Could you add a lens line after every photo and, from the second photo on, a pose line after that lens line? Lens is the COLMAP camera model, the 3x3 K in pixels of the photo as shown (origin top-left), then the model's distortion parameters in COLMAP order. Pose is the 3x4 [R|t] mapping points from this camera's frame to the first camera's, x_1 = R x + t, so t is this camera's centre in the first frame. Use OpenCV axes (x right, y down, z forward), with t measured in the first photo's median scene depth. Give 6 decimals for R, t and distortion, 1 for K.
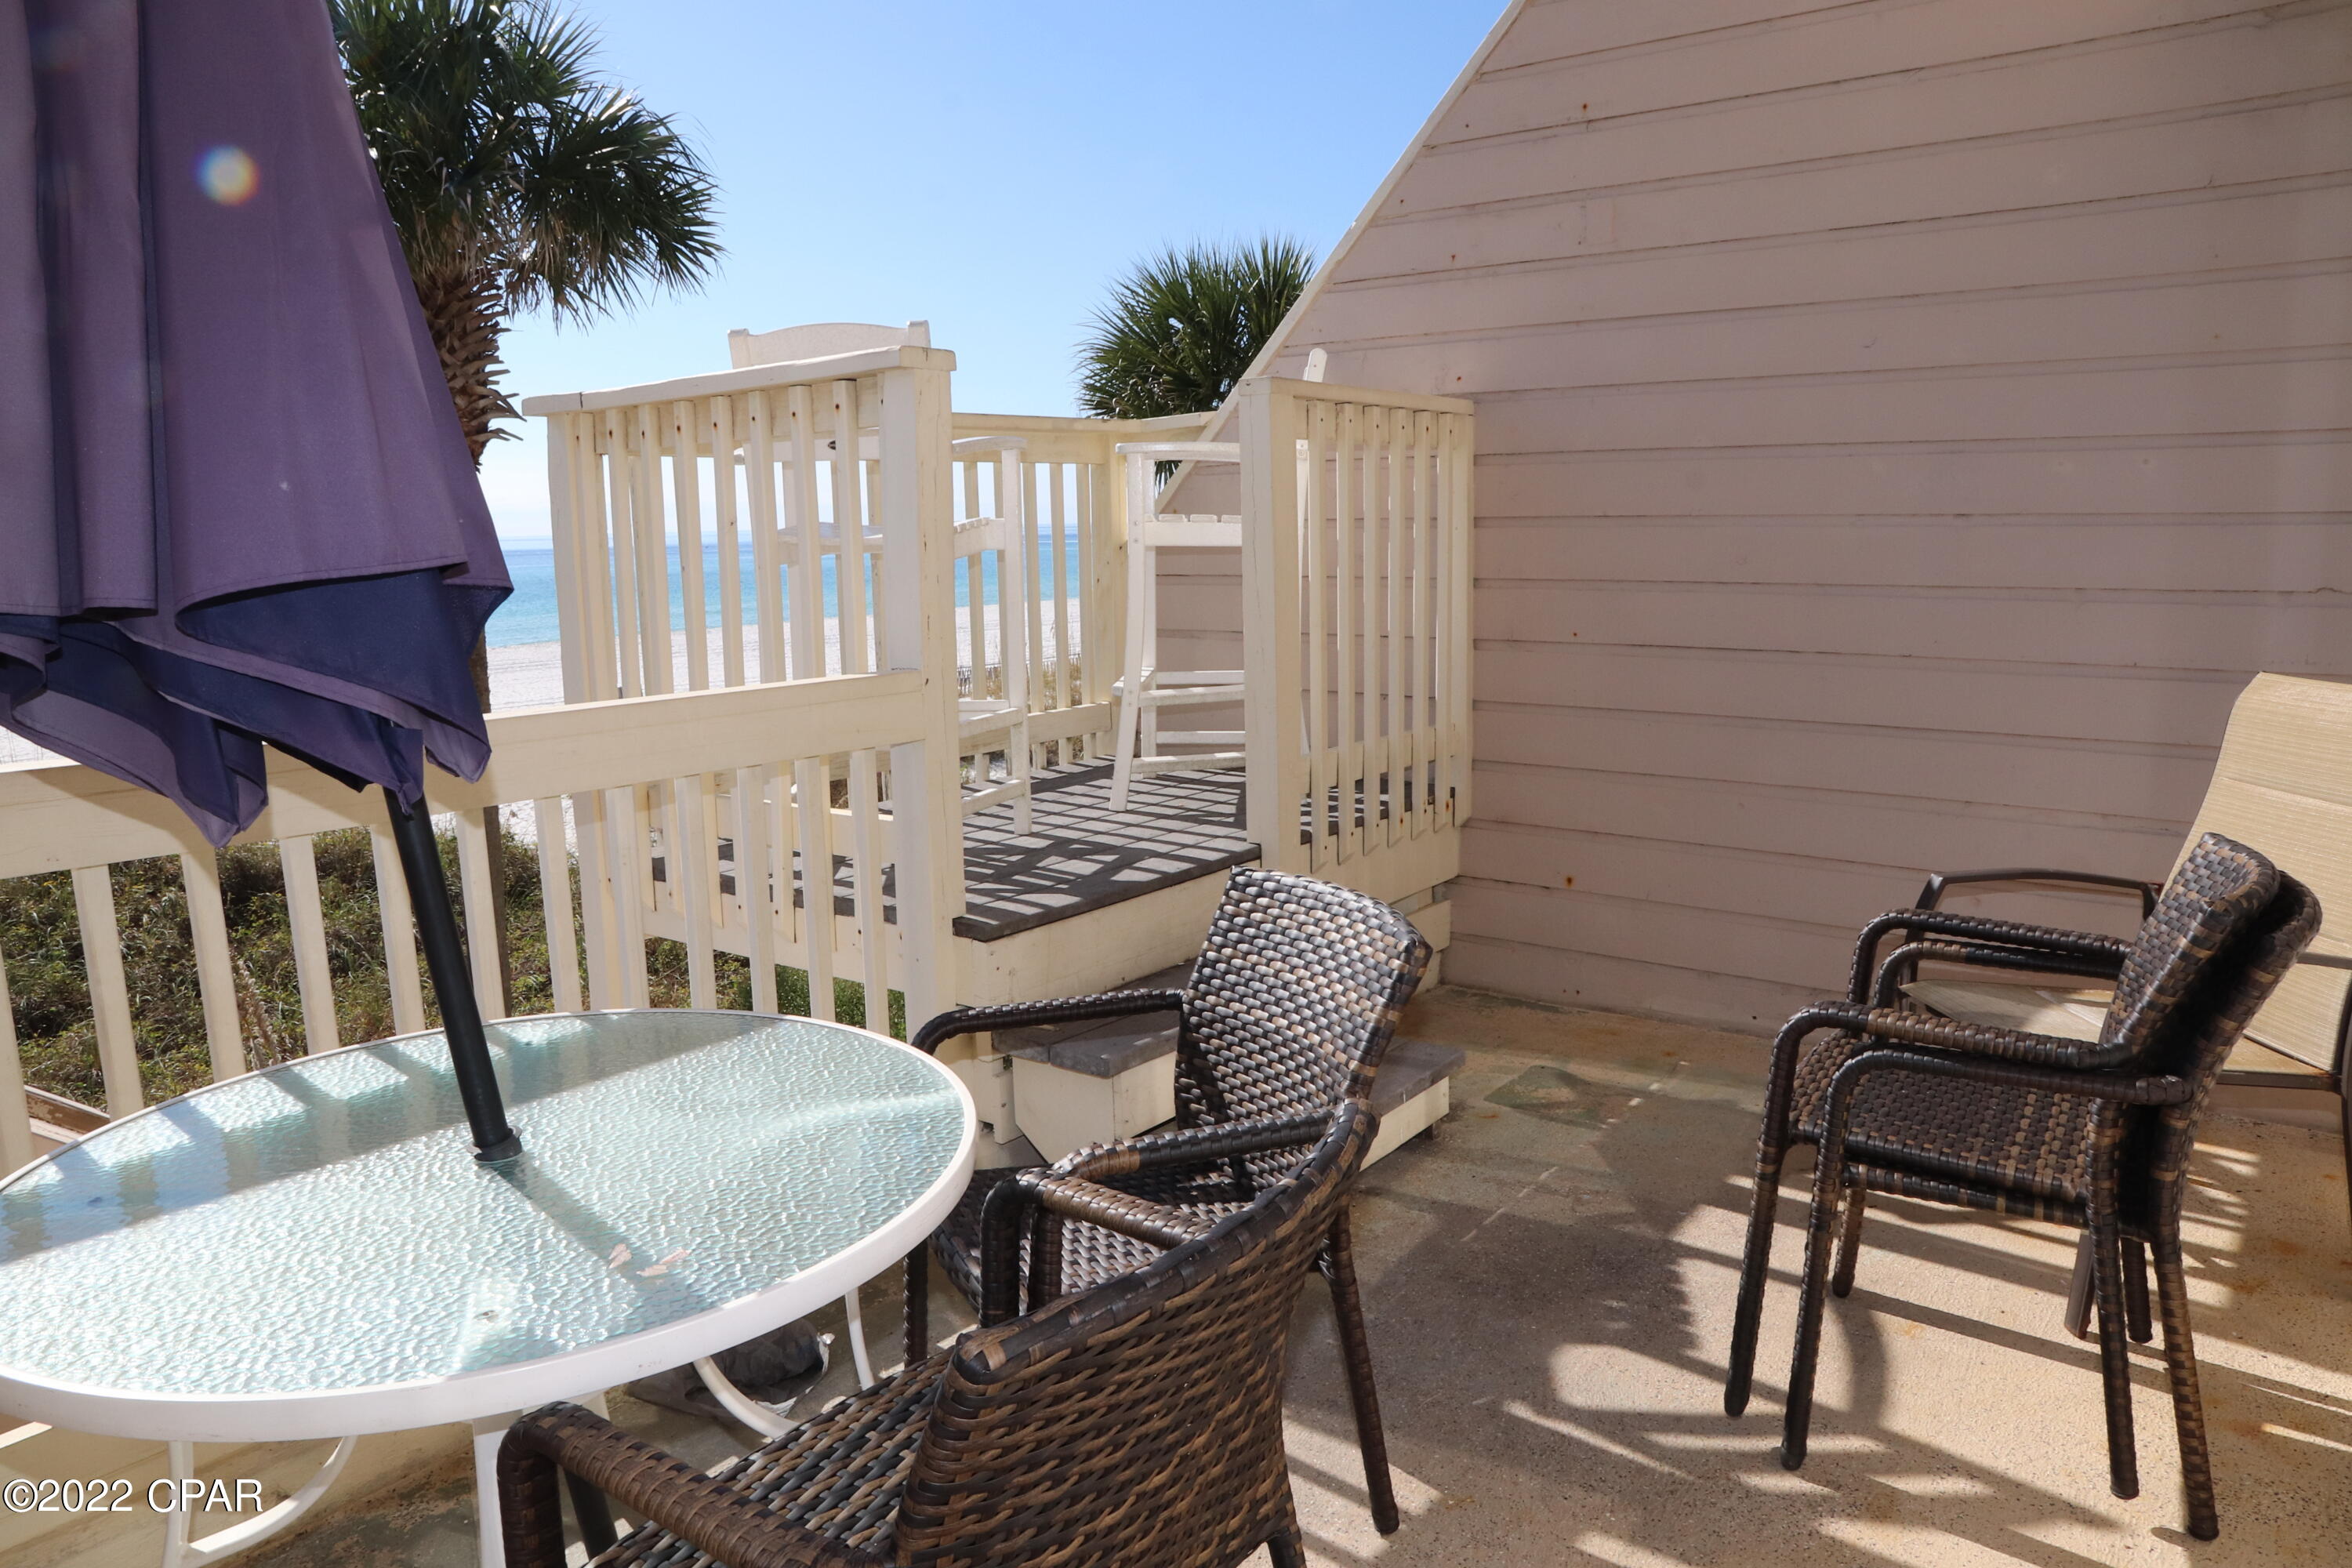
lens RADIAL K [[1619.3, 0, 1179.2], [0, 1619.3, 780.1], [0, 0, 1]] dist [-0.116814, 0.079340]
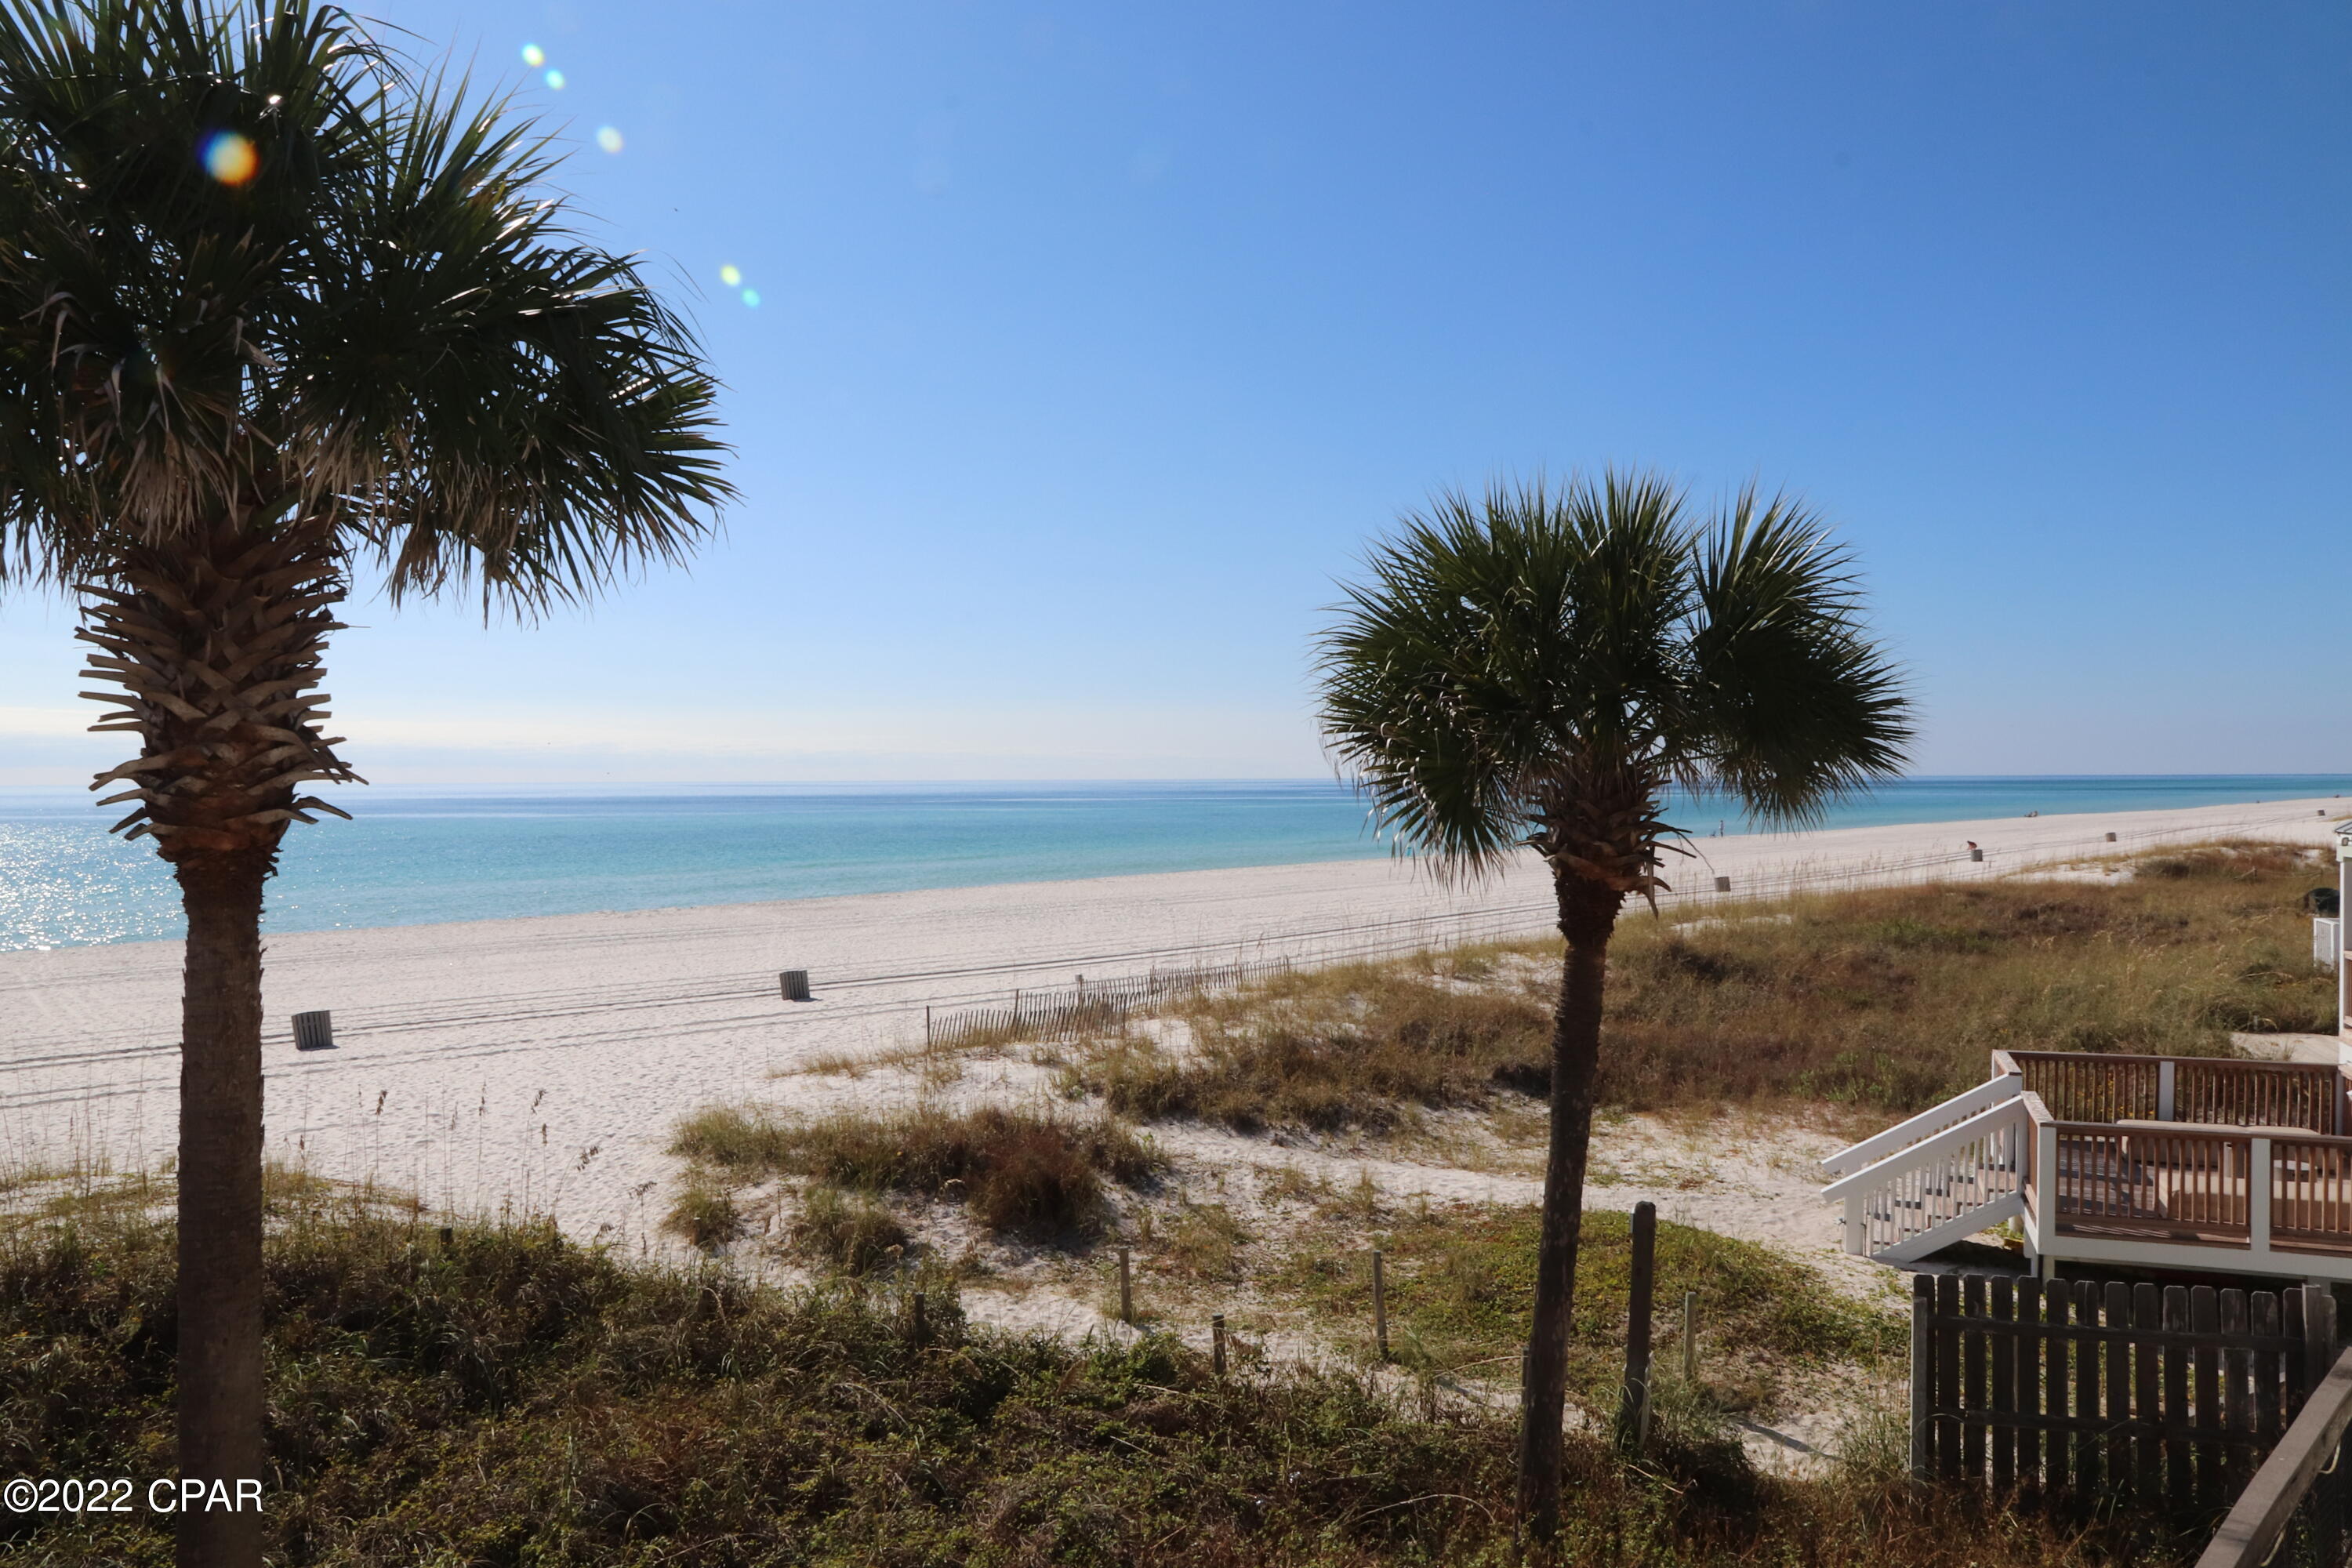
lens RADIAL K [[1619.3, 0, 1178.5], [0, 1619.3, 770.7], [0, 0, 1]] dist [-0.116814, 0.079340]
pose [[0.992808, 0.004371, -0.119641, -0.056172], [-0.024014, 0.986293, -0.163247, -0.147275], [0.117288, 0.164946, 0.979304, 0.484722]]
